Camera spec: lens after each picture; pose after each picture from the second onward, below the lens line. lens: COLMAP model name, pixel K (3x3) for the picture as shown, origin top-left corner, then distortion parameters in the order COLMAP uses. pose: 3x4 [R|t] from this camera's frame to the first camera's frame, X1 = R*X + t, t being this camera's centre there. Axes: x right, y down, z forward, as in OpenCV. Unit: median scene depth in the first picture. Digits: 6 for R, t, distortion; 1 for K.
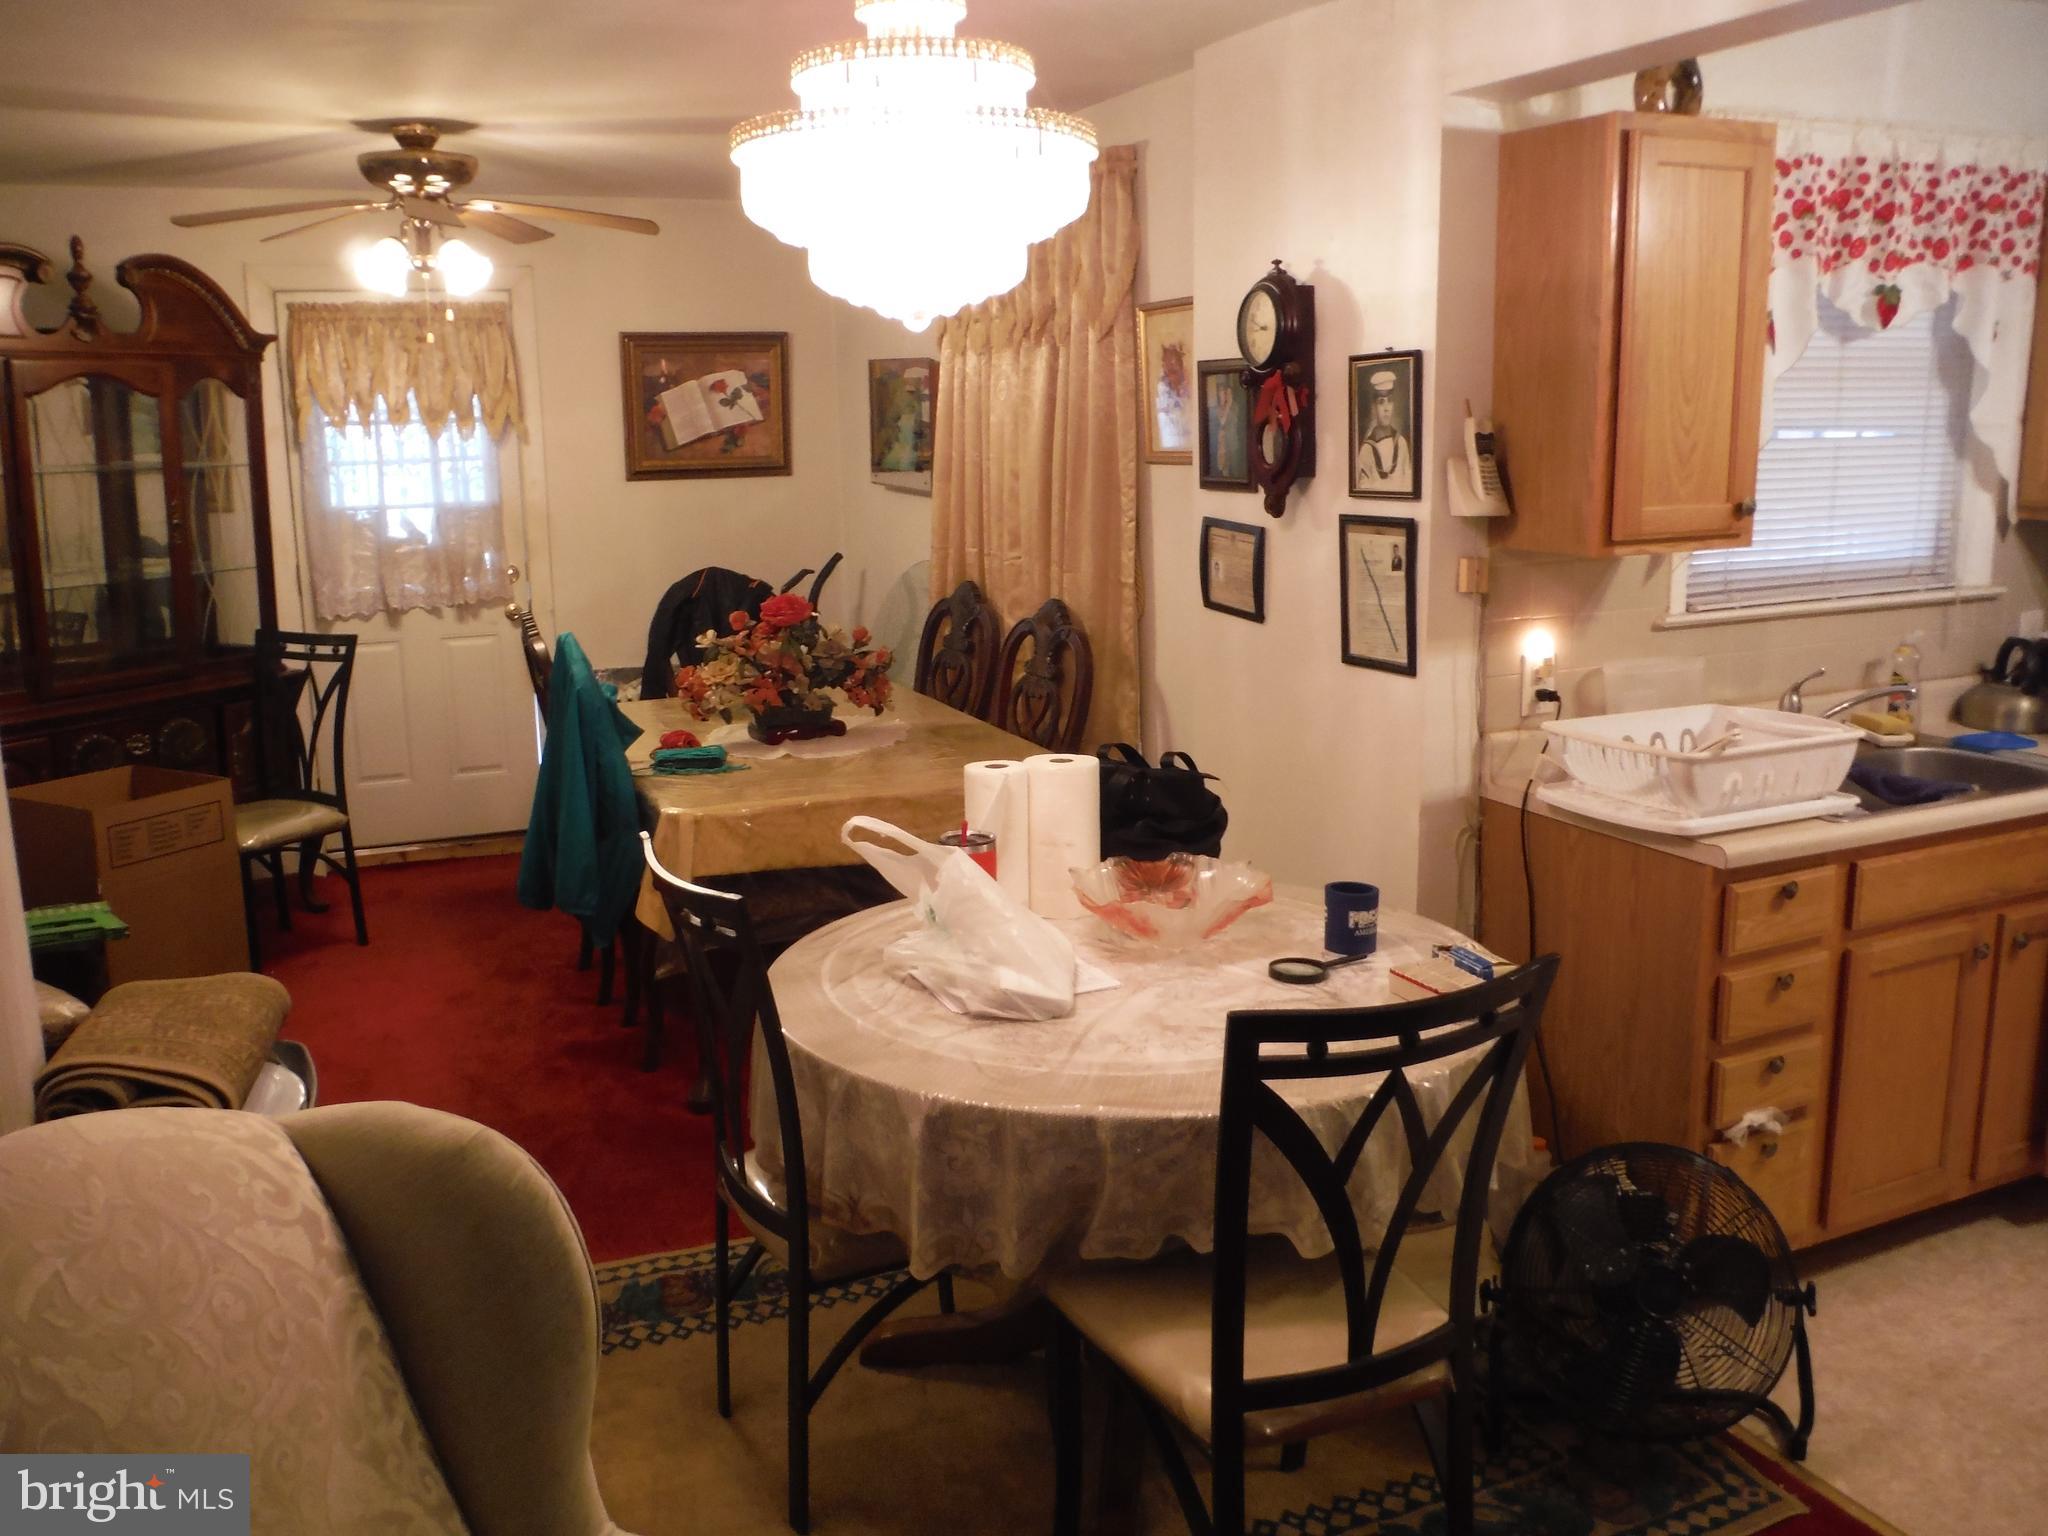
lens RADIAL K [[1730.8, 0, 1004.0], [0, 1730.8, 769.6], [0, 0, 1]] dist [-0.078356, 0.042314]
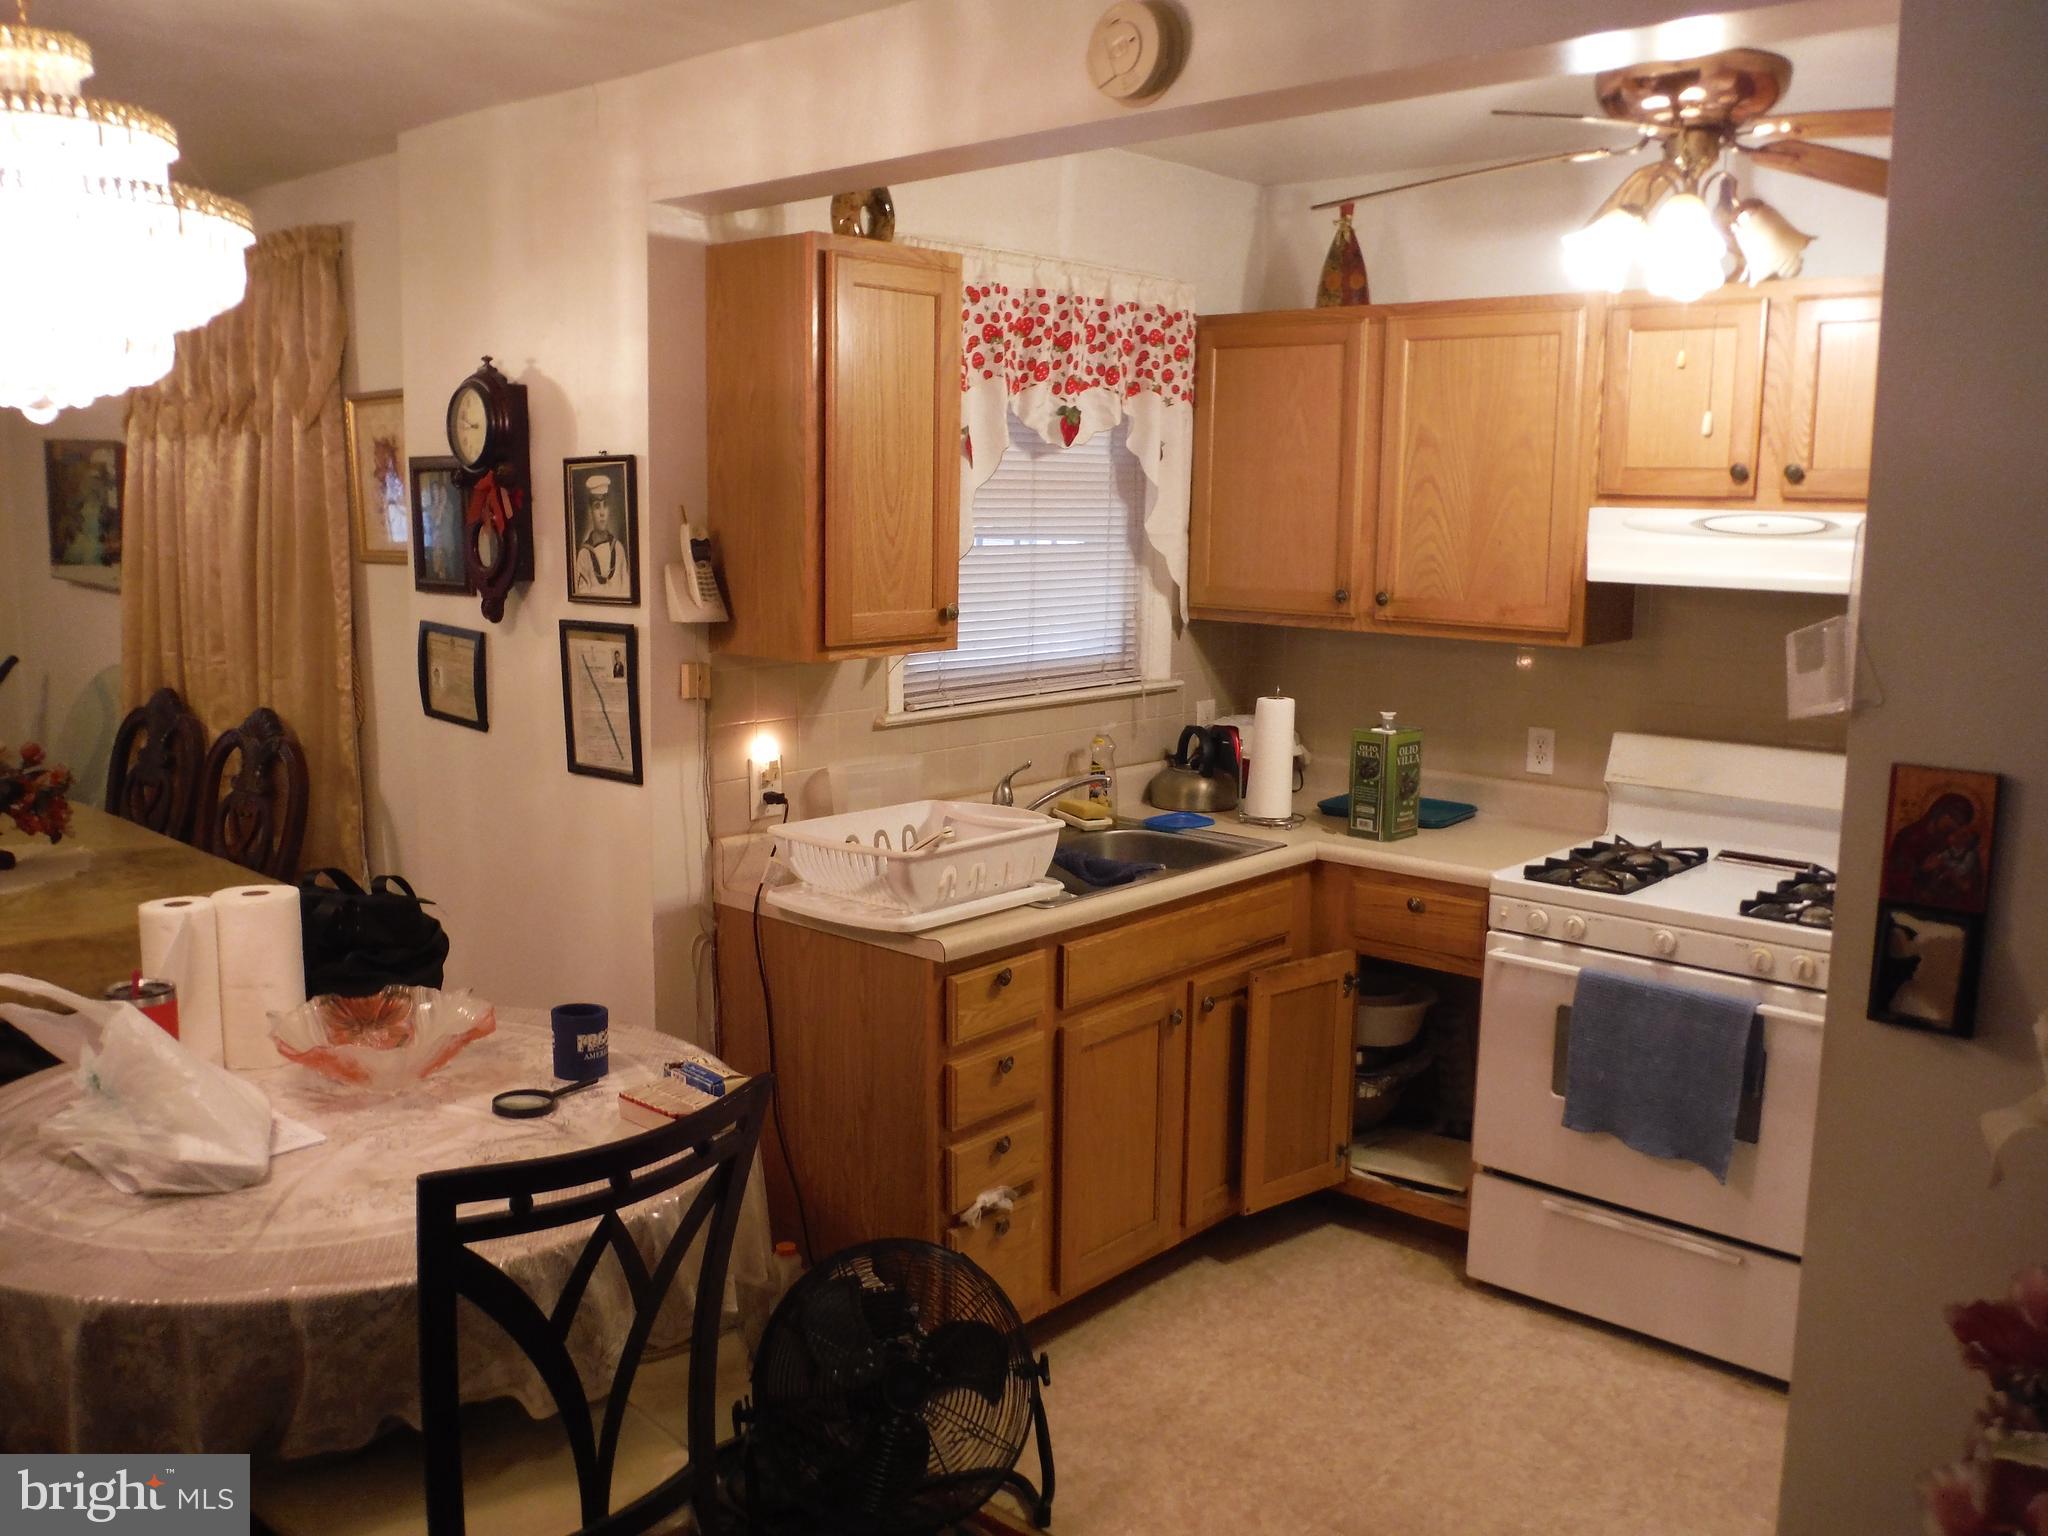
lens RADIAL K [[1730.8, 0, 1007.6], [0, 1730.8, 767.2], [0, 0, 1]] dist [-0.078356, 0.042314]
pose [[0.913423, -0.031927, 0.405757, 0.030129], [0.052975, 0.997764, -0.040746, -0.012644], [-0.403549, 0.058714, 0.913072, 0.017705]]
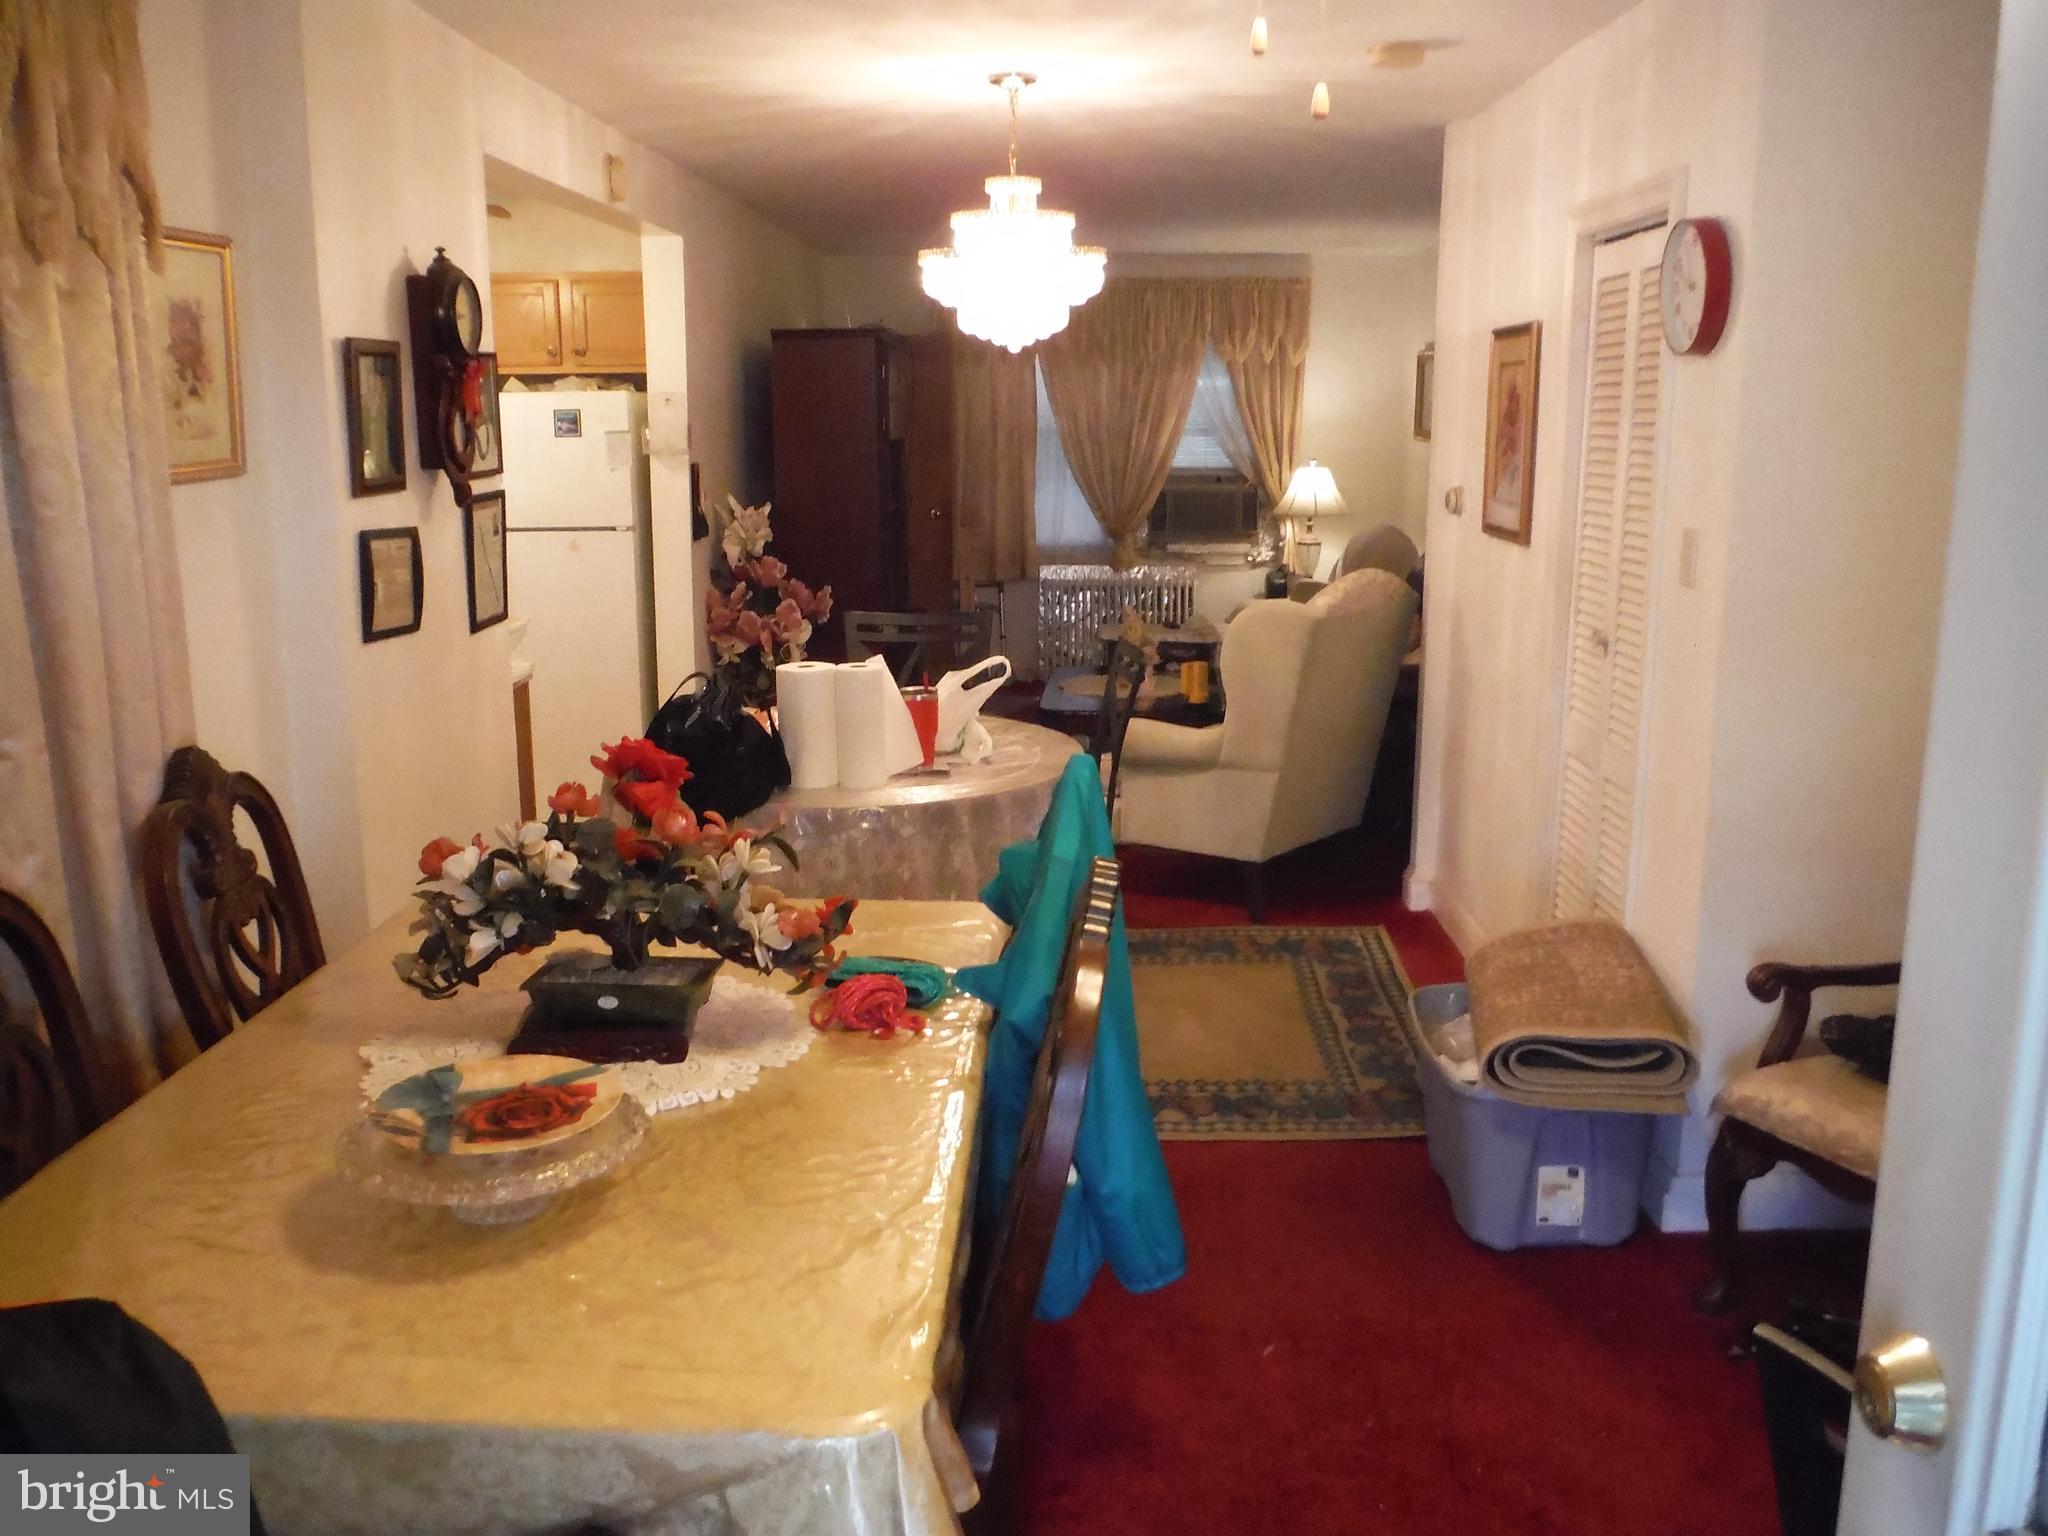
lens RADIAL K [[1730.8, 0, 1024.1], [0, 1730.8, 768.1], [0, 0, 1]] dist [-0.078356, 0.042314]
pose [[-0.903528, -0.072411, 0.422367, -0.612051], [0.101730, 0.921201, 0.375553, -0.375591], [-0.416279, 0.382290, -0.824965, 1.885047]]
